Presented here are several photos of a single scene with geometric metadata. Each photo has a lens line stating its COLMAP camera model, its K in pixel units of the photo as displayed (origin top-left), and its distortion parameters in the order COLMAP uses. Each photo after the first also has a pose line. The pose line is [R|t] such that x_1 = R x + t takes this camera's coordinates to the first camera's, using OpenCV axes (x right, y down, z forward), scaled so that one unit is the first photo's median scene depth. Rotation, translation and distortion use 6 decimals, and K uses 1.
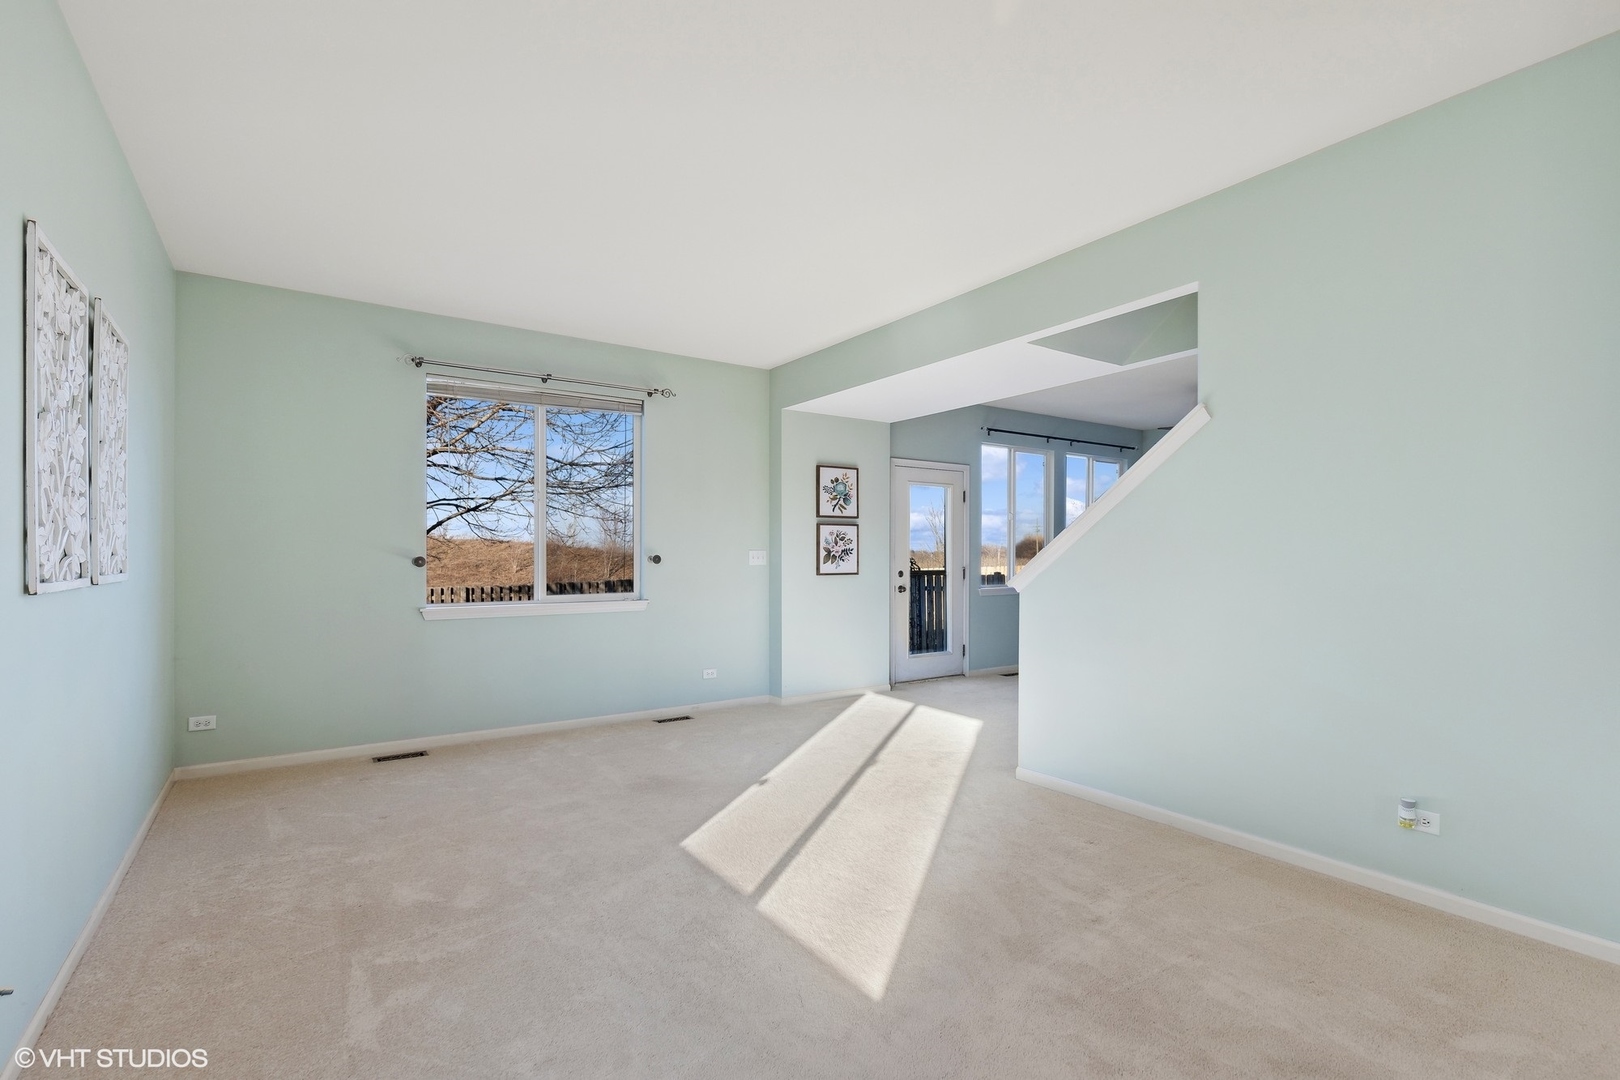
lens RADIAL K [[775.8, 0, 790.6], [0, 775.8, 564.9], [0, 0, 1]] dist [-0.002649, -0.001253]
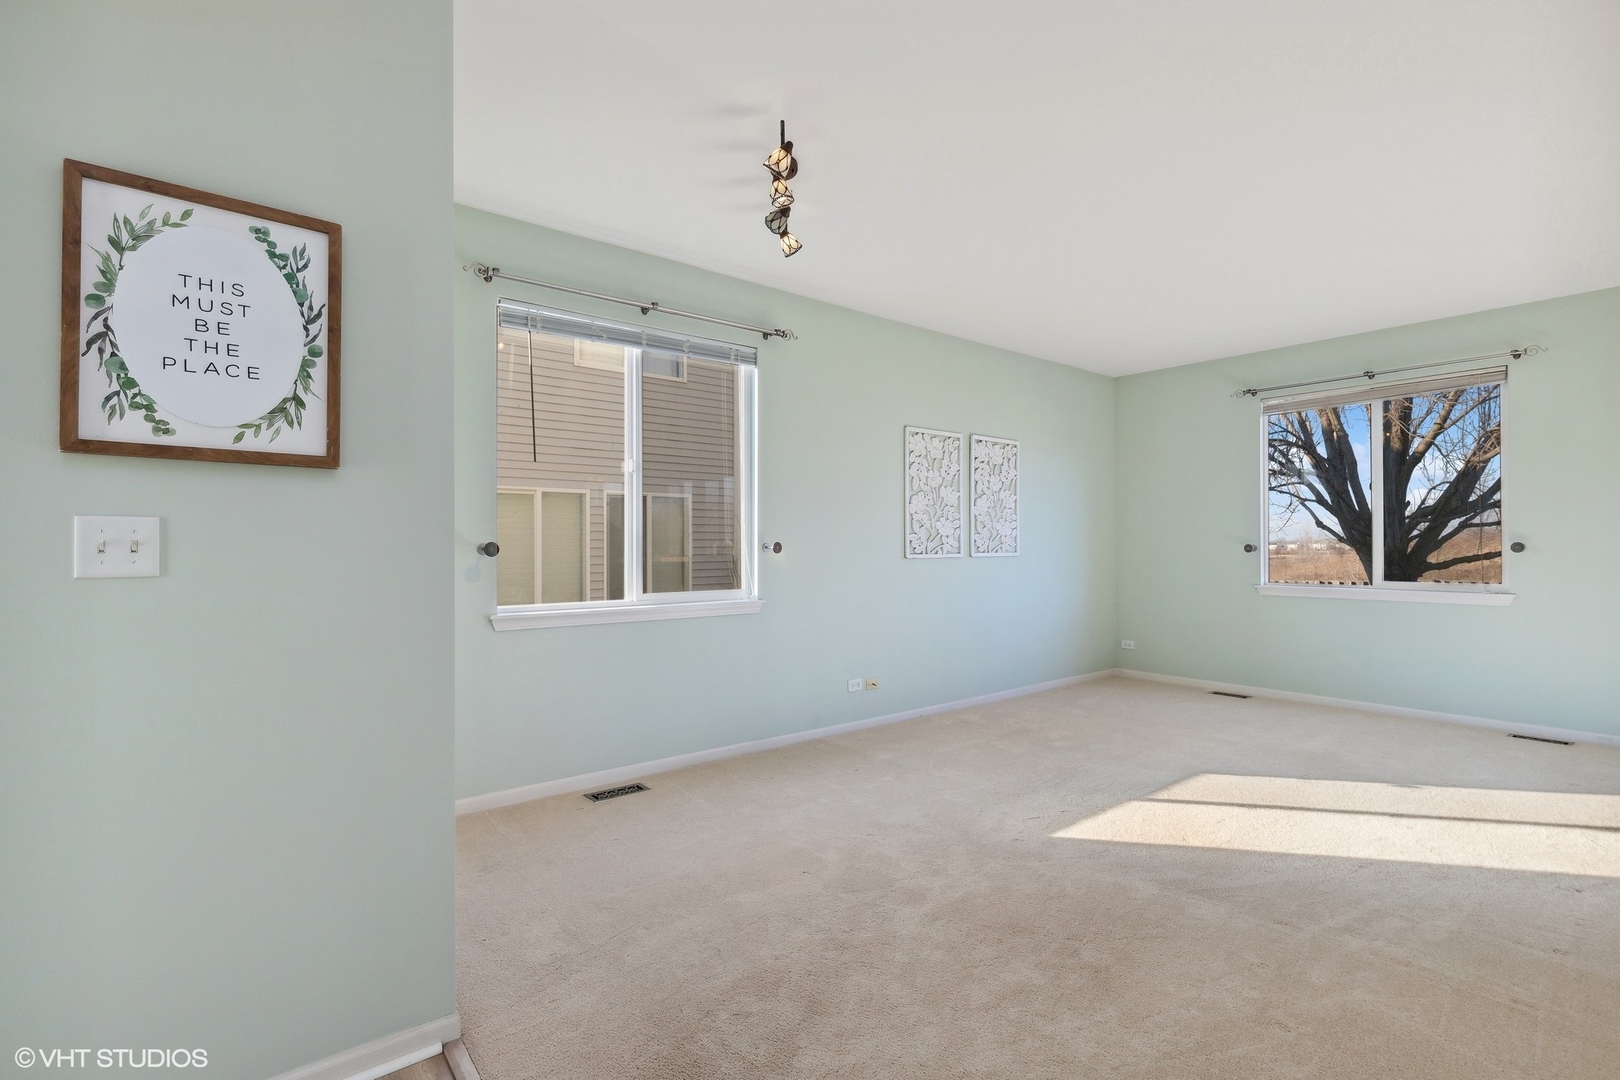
lens RADIAL K [[741.9, 0, 803.1], [0, 741.9, 547.5], [0, 0, 1]] dist [0.002694, -0.000397]
pose [[0.067558, 0.006948, -0.997691, 0.506161], [-0.008425, 0.999944, 0.006393, -0.004652], [0.997680, 0.007973, 0.067613, 0.130983]]
